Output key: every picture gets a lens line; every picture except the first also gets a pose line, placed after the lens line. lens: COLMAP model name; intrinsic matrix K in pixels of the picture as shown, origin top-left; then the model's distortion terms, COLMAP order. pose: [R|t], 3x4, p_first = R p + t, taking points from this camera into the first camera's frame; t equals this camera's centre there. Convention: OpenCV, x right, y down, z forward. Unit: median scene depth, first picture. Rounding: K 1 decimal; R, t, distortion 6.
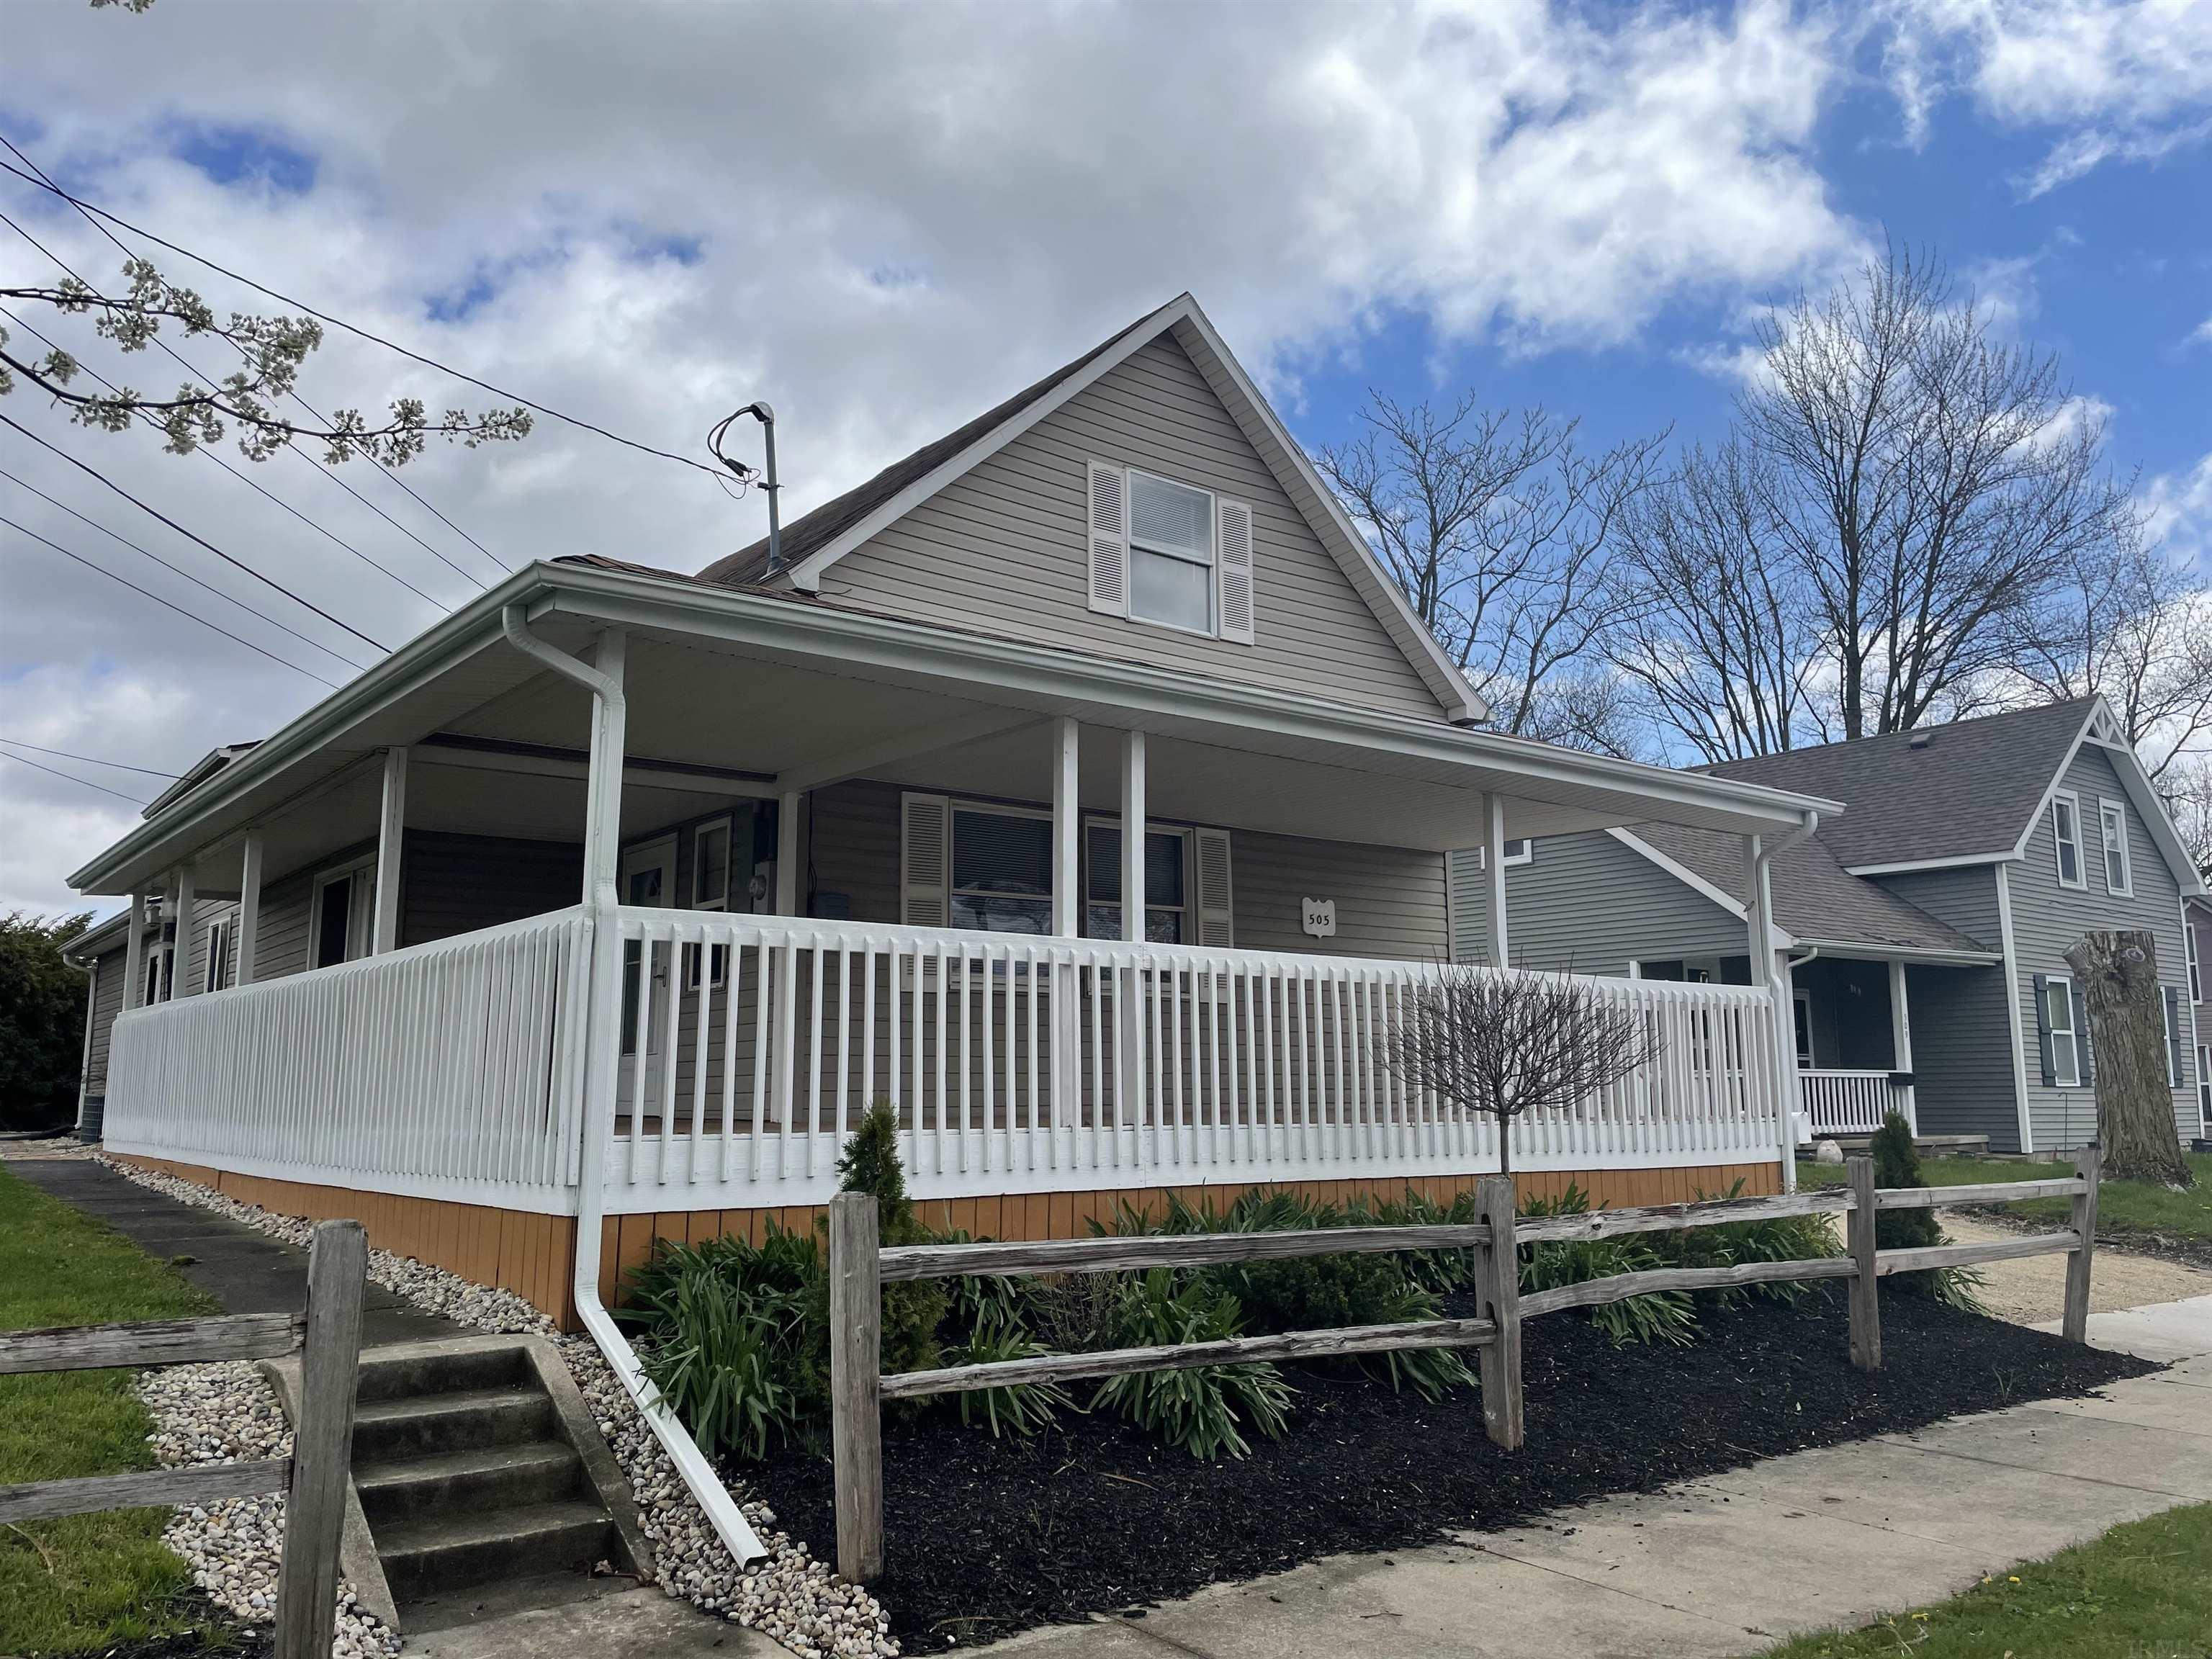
lens RADIAL K [[1683.7, 0, 1113.2], [0, 1683.7, 823.0], [0, 0, 1]] dist [0.091960, -0.102203]
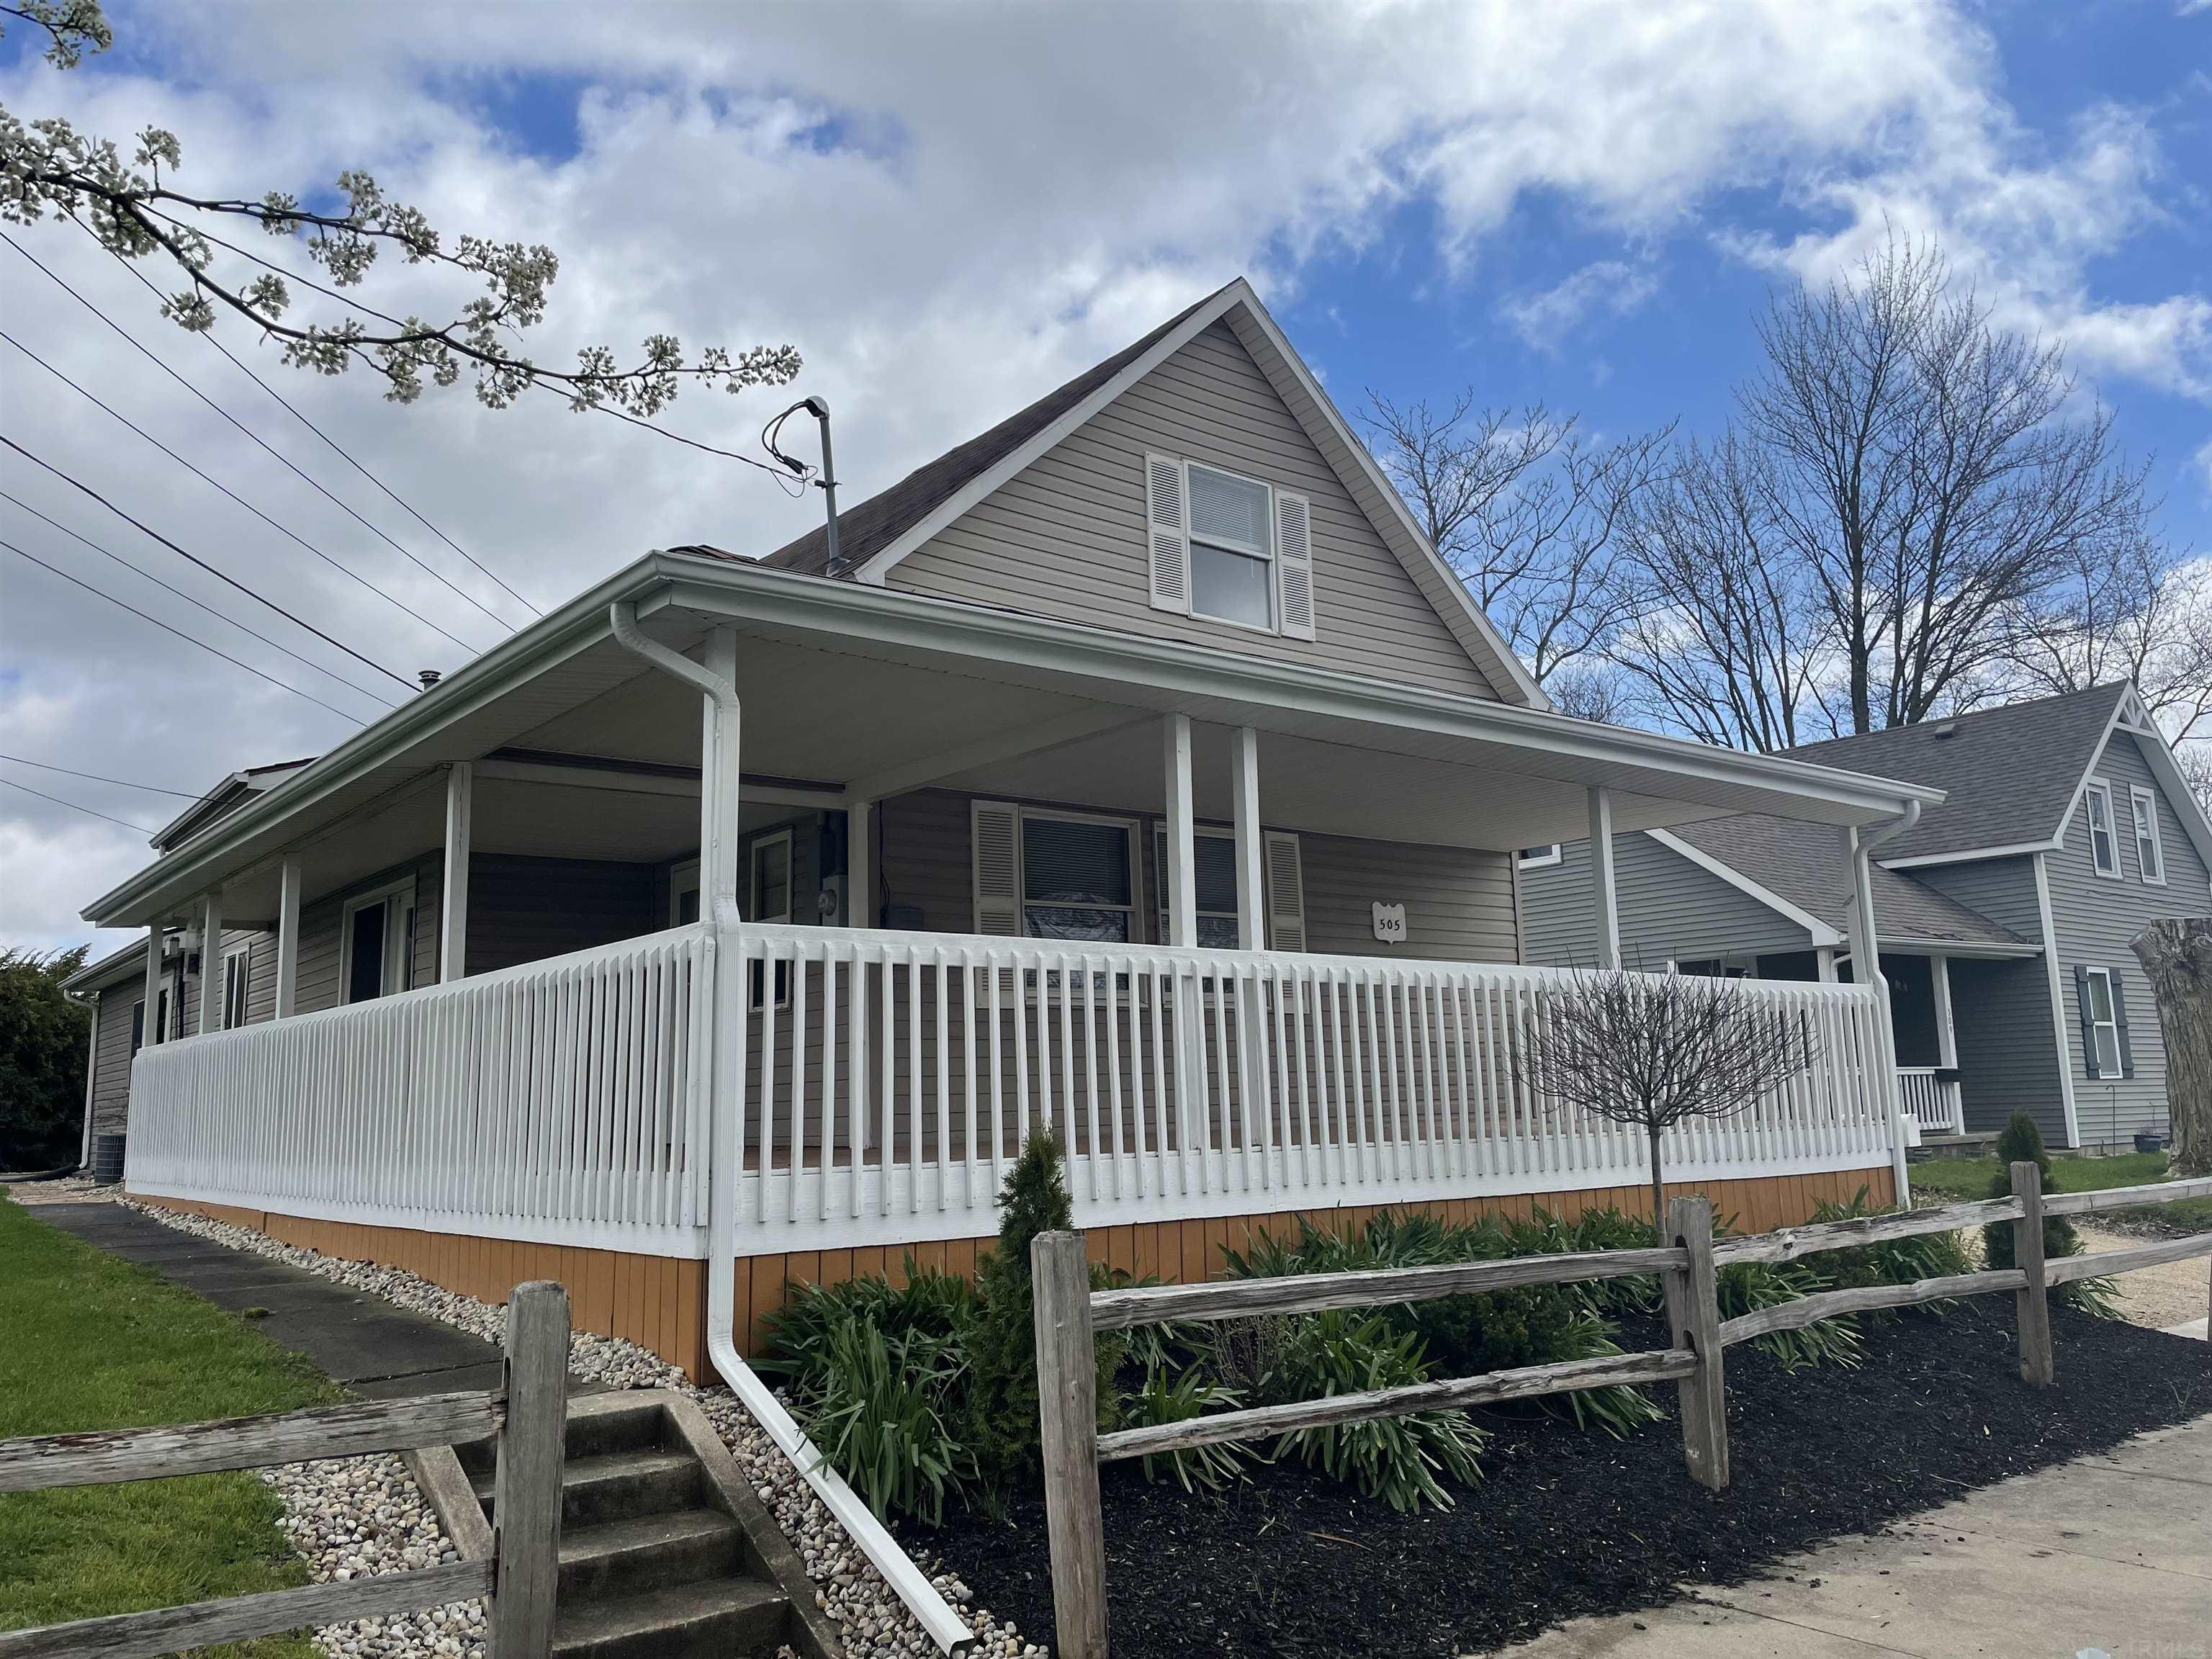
lens RADIAL K [[1683.7, 0, 1102.2], [0, 1683.7, 822.3], [0, 0, 1]] dist [0.091960, -0.102203]
pose [[0.999724, -0.021254, 0.010046, -0.084125], [0.021324, 0.999748, -0.006998, 0.003503], [-0.009895, 0.007211, 0.999925, 0.058380]]
